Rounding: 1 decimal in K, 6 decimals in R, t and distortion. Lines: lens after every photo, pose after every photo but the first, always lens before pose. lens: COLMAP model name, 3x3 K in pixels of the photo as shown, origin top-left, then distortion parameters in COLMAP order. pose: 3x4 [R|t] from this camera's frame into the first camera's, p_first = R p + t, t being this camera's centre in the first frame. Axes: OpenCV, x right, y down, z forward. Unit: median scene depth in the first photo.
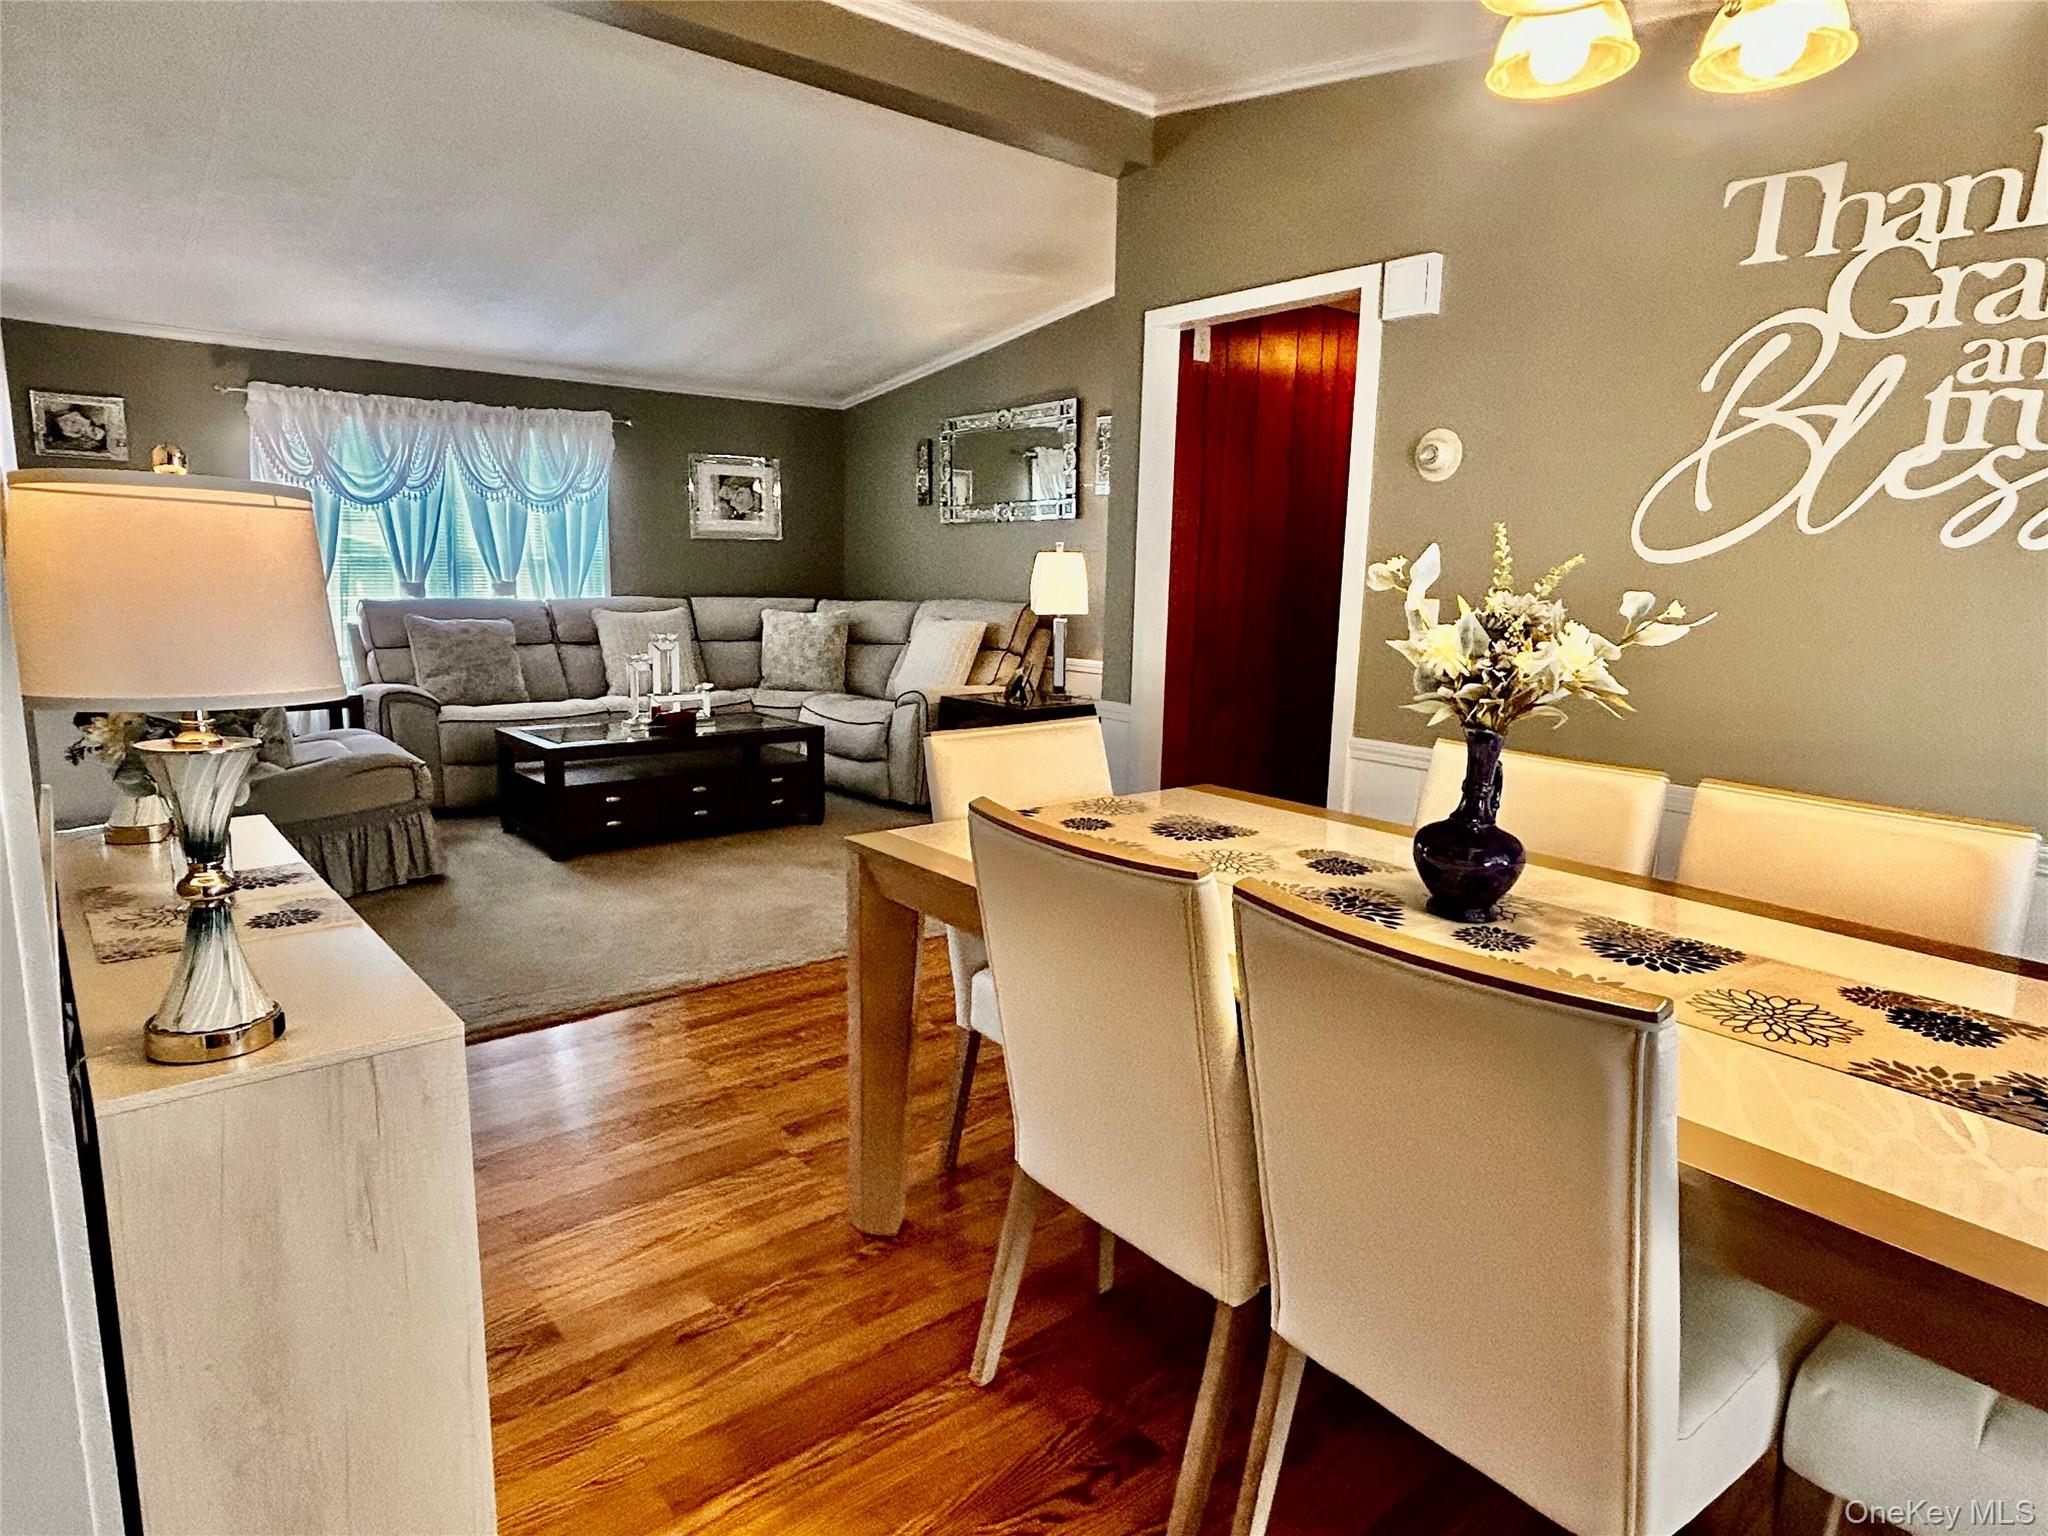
lens RADIAL K [[1171.4, 0, 1022.9], [0, 1171.4, 758.3], [0, 0, 1]] dist [-0.005698, -0.000046]
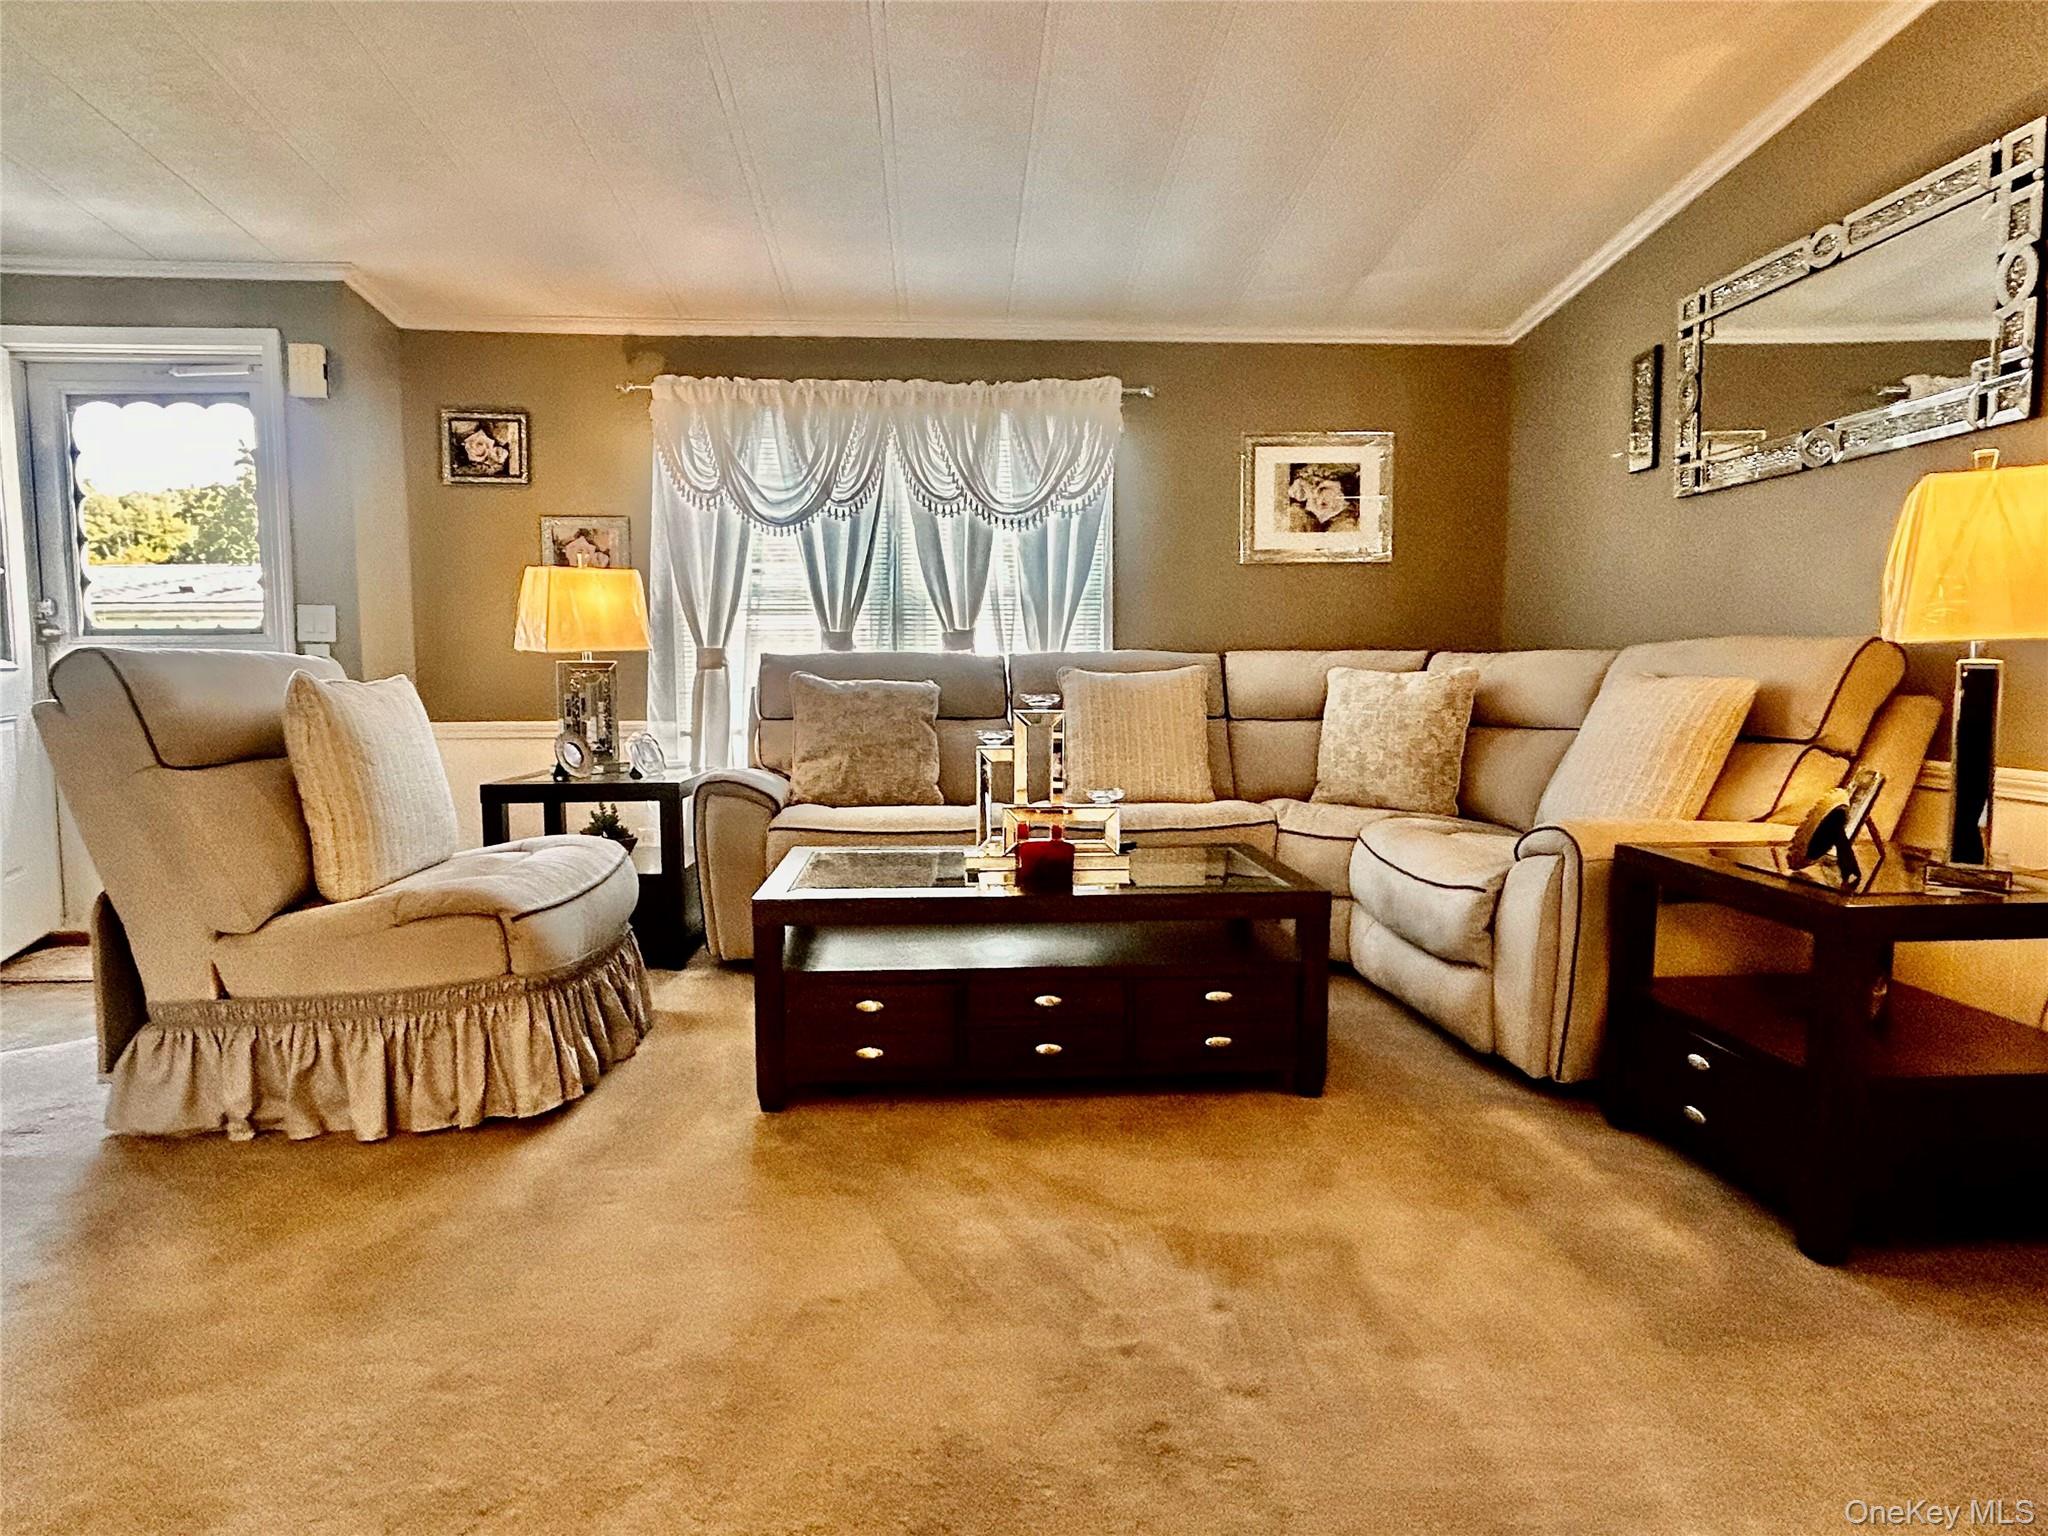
lens RADIAL K [[1171.4, 0, 1032.0], [0, 1171.4, 765.7], [0, 0, 1]] dist [-0.005698, -0.000046]
pose [[0.813010, 0.034308, -0.581238, 0.004087], [-0.078297, 0.995638, -0.050750, -0.041227], [0.576961, 0.086769, 0.812150, 0.504089]]
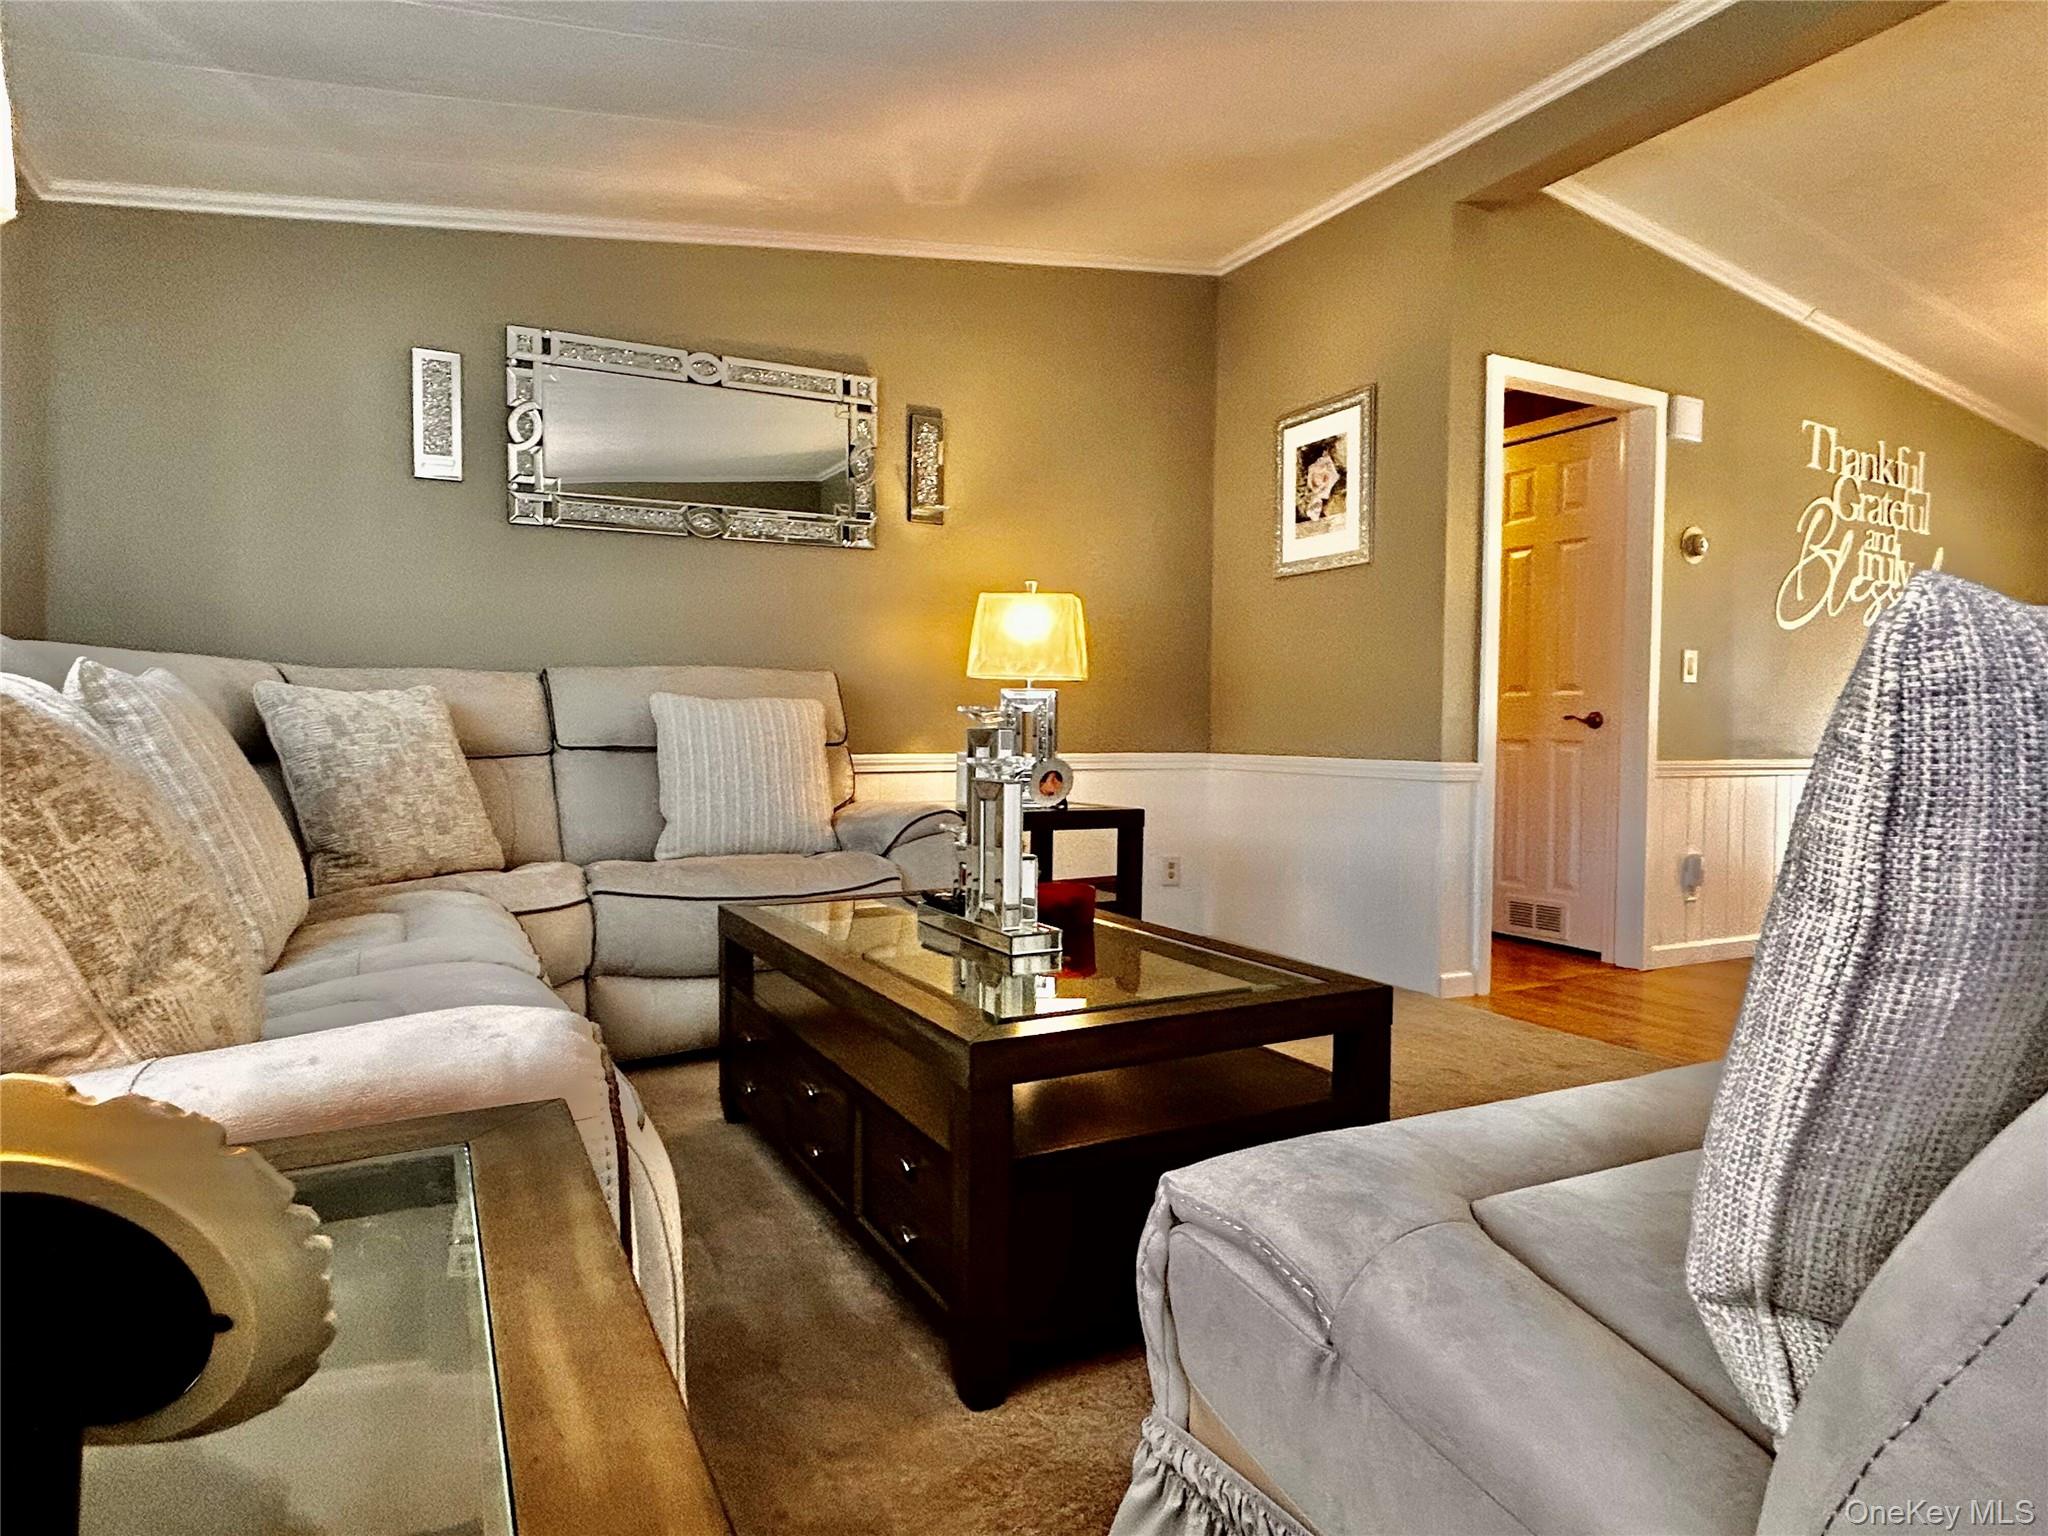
lens RADIAL K [[1171.4, 0, 1015.0], [0, 1171.4, 769.8], [0, 0, 1]] dist [-0.005698, -0.000046]
pose [[0.210880, -0.057671, 0.975809, -0.629128], [0.154852, 0.987624, 0.024904, -0.083833], [-0.965169, 0.145854, 0.217200, 0.811256]]
